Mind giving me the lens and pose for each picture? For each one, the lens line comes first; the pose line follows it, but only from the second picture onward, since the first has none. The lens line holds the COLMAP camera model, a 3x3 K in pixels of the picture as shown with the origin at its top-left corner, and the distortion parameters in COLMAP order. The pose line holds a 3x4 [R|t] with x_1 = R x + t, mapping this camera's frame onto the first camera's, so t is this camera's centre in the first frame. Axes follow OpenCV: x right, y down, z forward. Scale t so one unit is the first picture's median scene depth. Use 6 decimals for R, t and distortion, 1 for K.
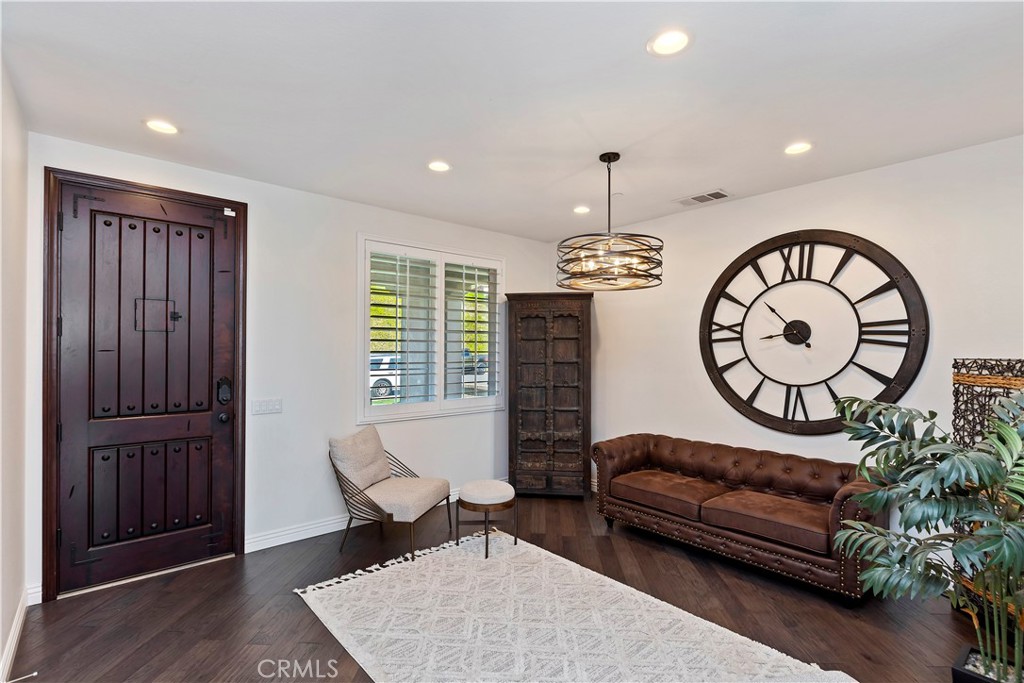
lens RADIAL K [[475.7, 0, 512.5], [0, 475.7, 347.7], [0, 0, 1]] dist [-0.001351, 0.000230]
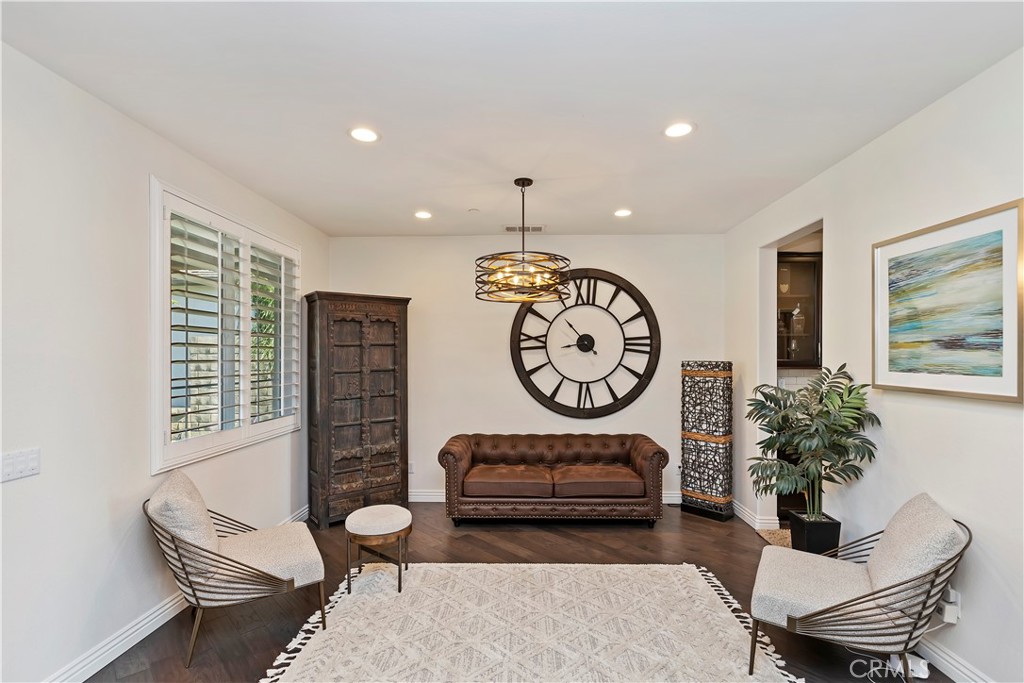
lens RADIAL K [[476.0, 0, 515.2], [0, 476.0, 358.0], [0, 0, 1]] dist [0.002628, -0.000035]
pose [[0.680535, -0.008529, 0.732666, -0.524385], [0.000212, 0.999935, 0.011443, -0.005481], [-0.732715, -0.007632, 0.680492, 0.222084]]
